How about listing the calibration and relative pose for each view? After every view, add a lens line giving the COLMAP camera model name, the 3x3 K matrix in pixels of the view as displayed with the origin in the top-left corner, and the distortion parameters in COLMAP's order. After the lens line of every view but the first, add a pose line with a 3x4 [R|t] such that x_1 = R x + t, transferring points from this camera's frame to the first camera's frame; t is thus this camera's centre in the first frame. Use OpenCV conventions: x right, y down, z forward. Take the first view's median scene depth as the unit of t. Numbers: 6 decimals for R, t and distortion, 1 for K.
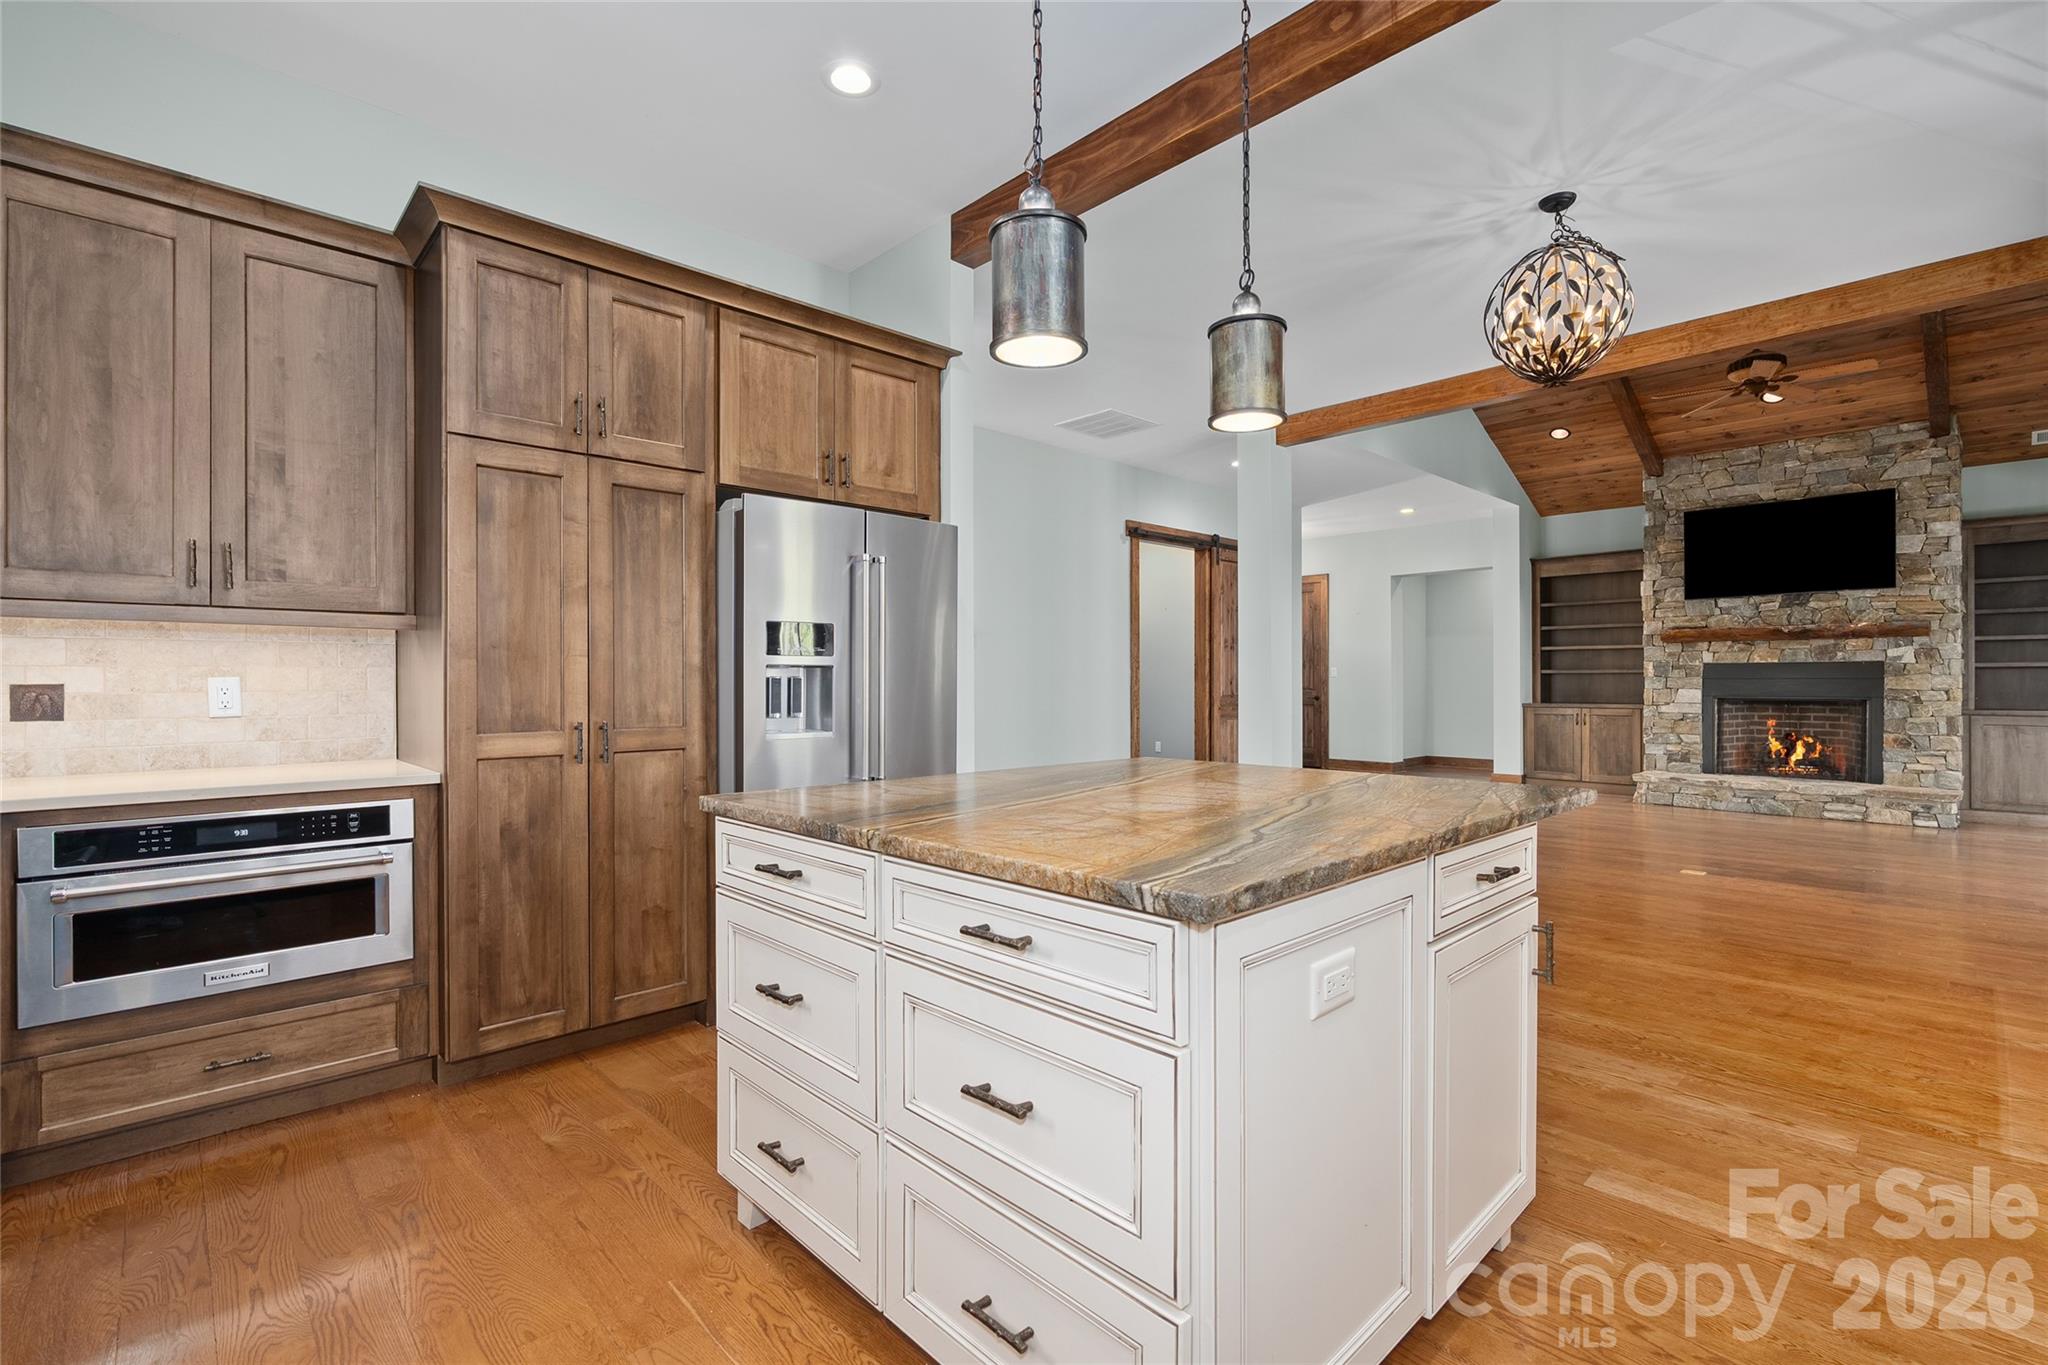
lens RADIAL K [[913.9, 0, 1024.0], [0, 913.9, 682.5], [0, 0, 1]] dist [-0.000449, 0.000293]
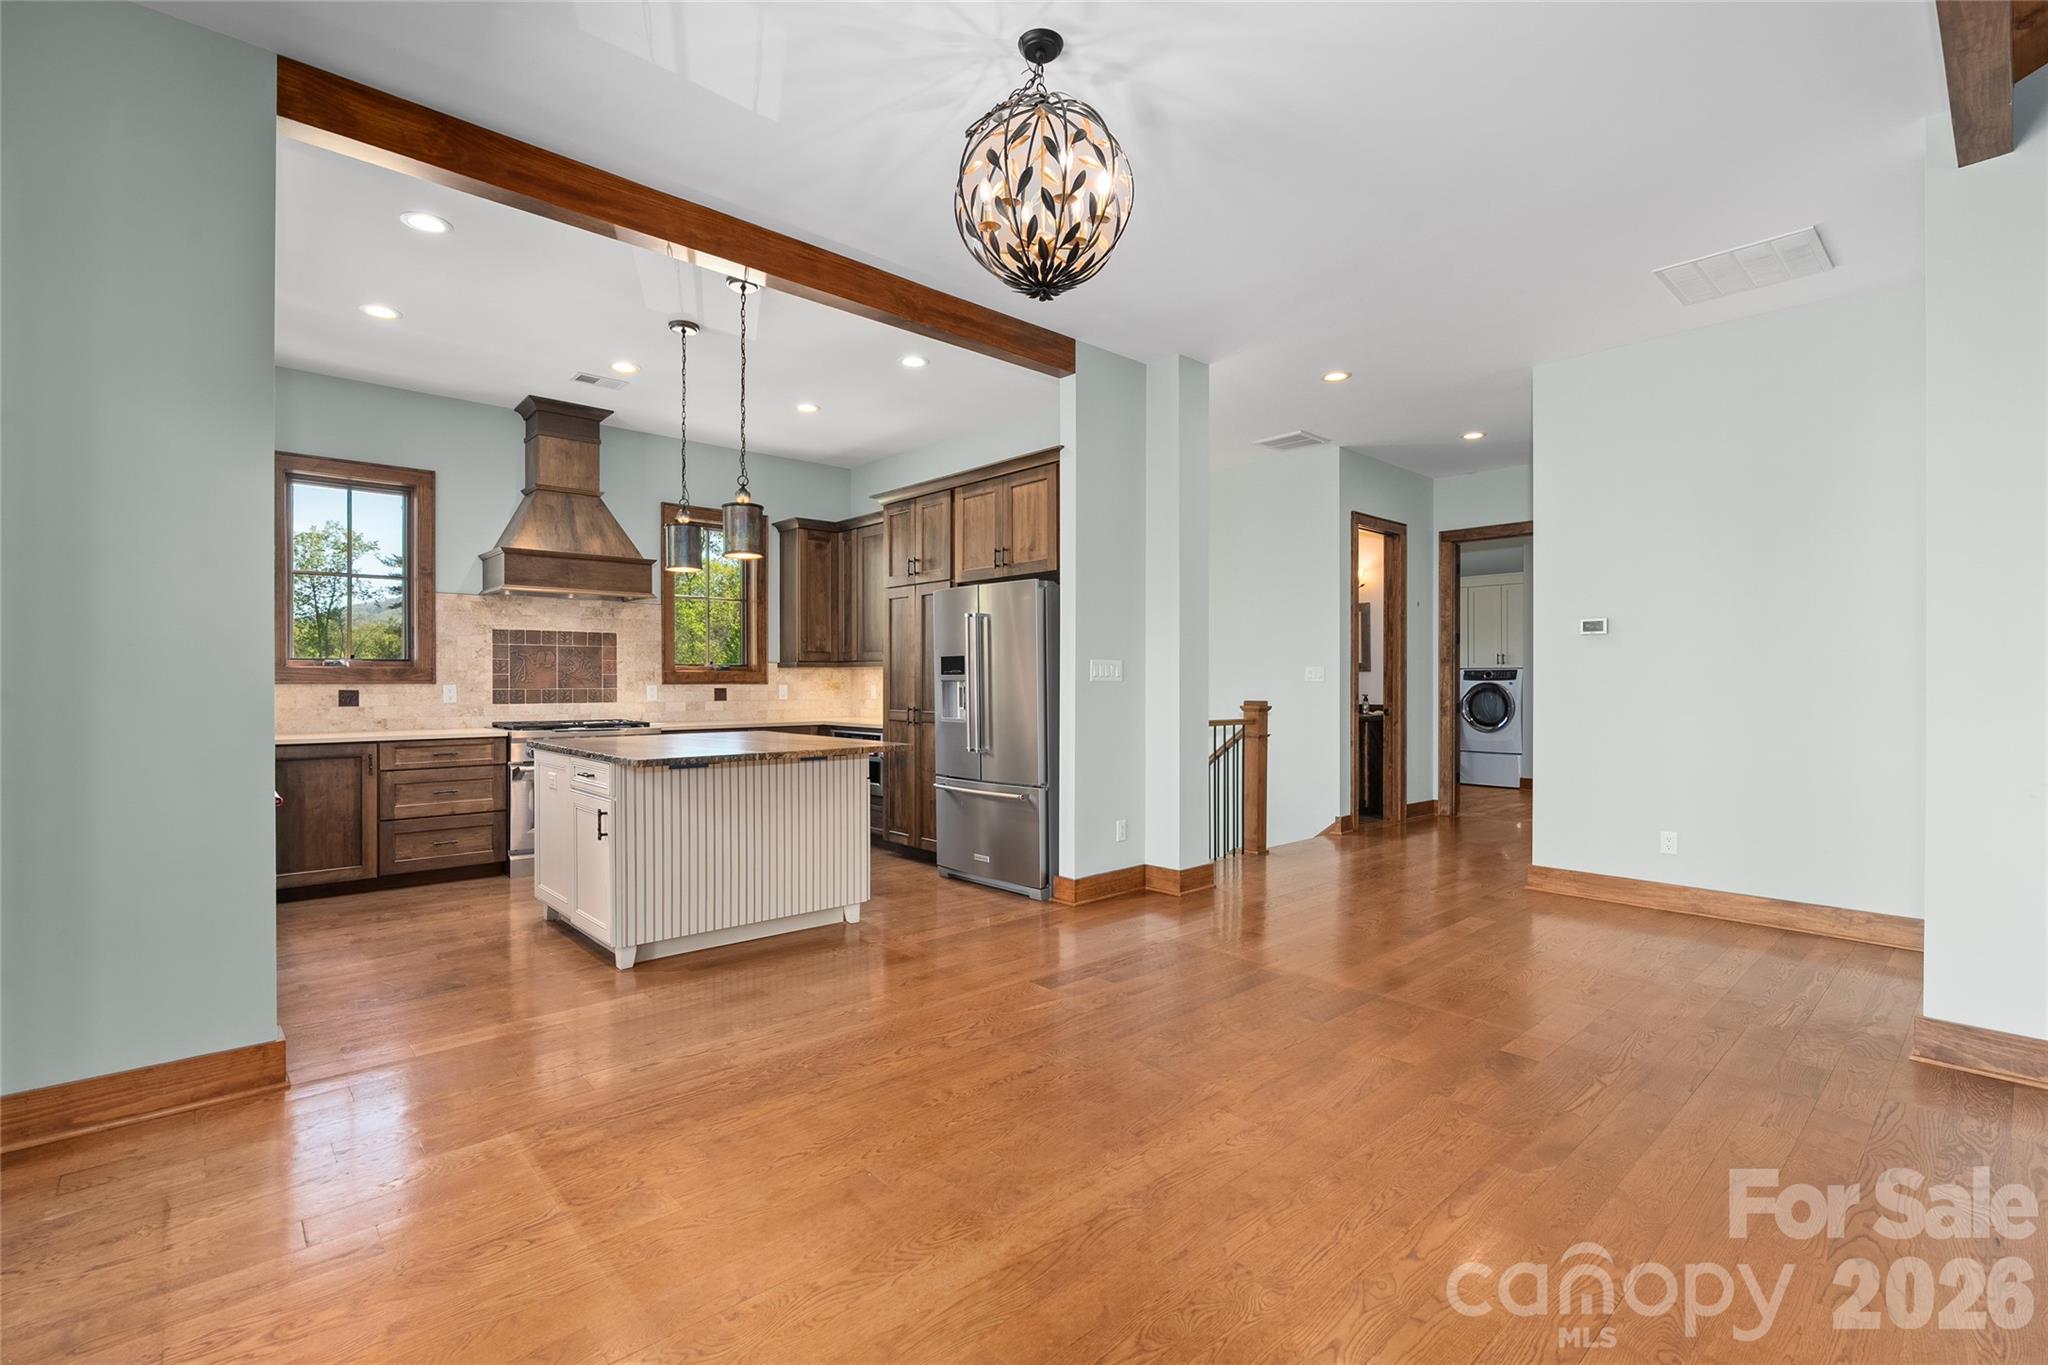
lens RADIAL K [[933.7, 0, 1024.0], [0, 933.7, 682.5], [0, 0, 1]] dist [-0.000354, -0.000051]
pose [[-0.024317, 0.001385, -0.999703, 1.419290], [-0.001709, 0.999998, 0.001427, -0.016553], [0.999703, 0.001743, -0.024314, 1.069287]]
